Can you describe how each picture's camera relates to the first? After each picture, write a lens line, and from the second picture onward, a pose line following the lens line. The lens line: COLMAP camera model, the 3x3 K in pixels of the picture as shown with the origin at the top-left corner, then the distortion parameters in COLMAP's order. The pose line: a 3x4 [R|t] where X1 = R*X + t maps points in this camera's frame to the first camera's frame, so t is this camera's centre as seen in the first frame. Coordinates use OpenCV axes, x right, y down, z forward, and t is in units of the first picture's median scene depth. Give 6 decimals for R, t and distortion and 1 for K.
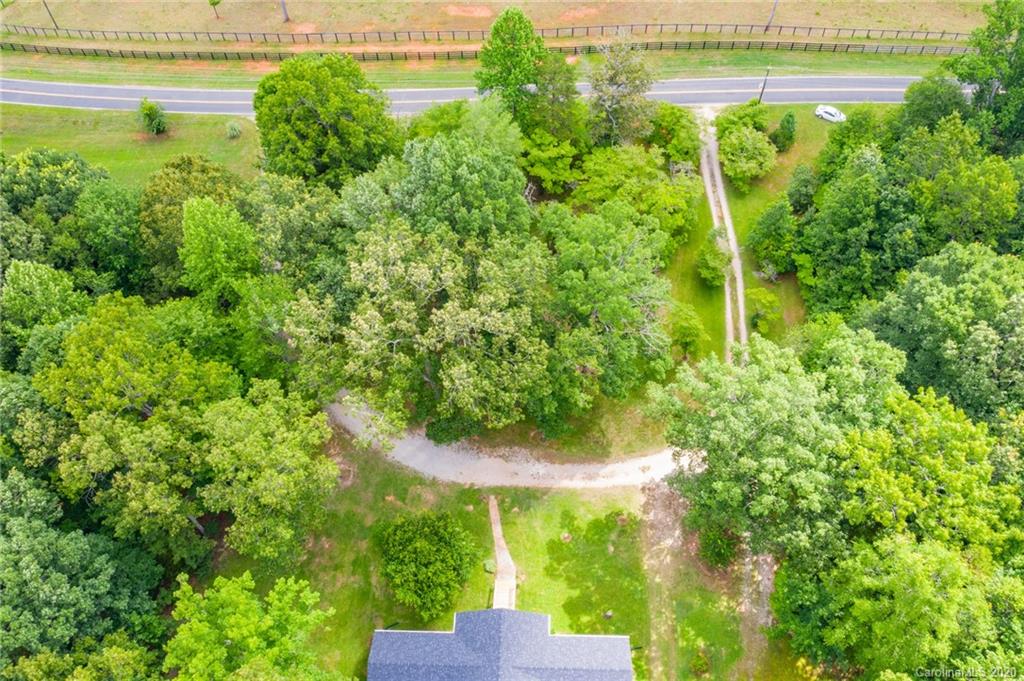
lens RADIAL K [[809.2, 0, 509.7], [0, 809.2, 343.4], [0, 0, 1]] dist [-0.012944, -0.005123]
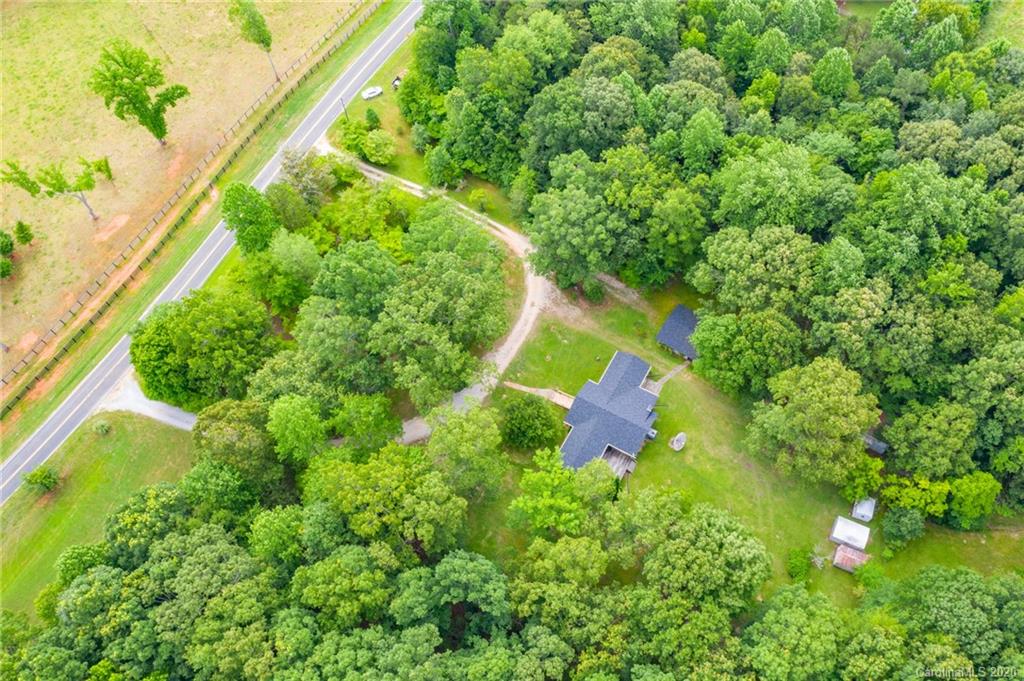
lens RADIAL K [[809.2, 0, 512.1], [0, 809.2, 337.9], [0, 0, 1]] dist [-0.012944, -0.005123]
pose [[0.465822, -0.772921, 0.430817, -0.662473], [0.746078, 0.604845, 0.278442, -0.318507], [-0.475791, 0.191719, 0.858409, -0.453381]]
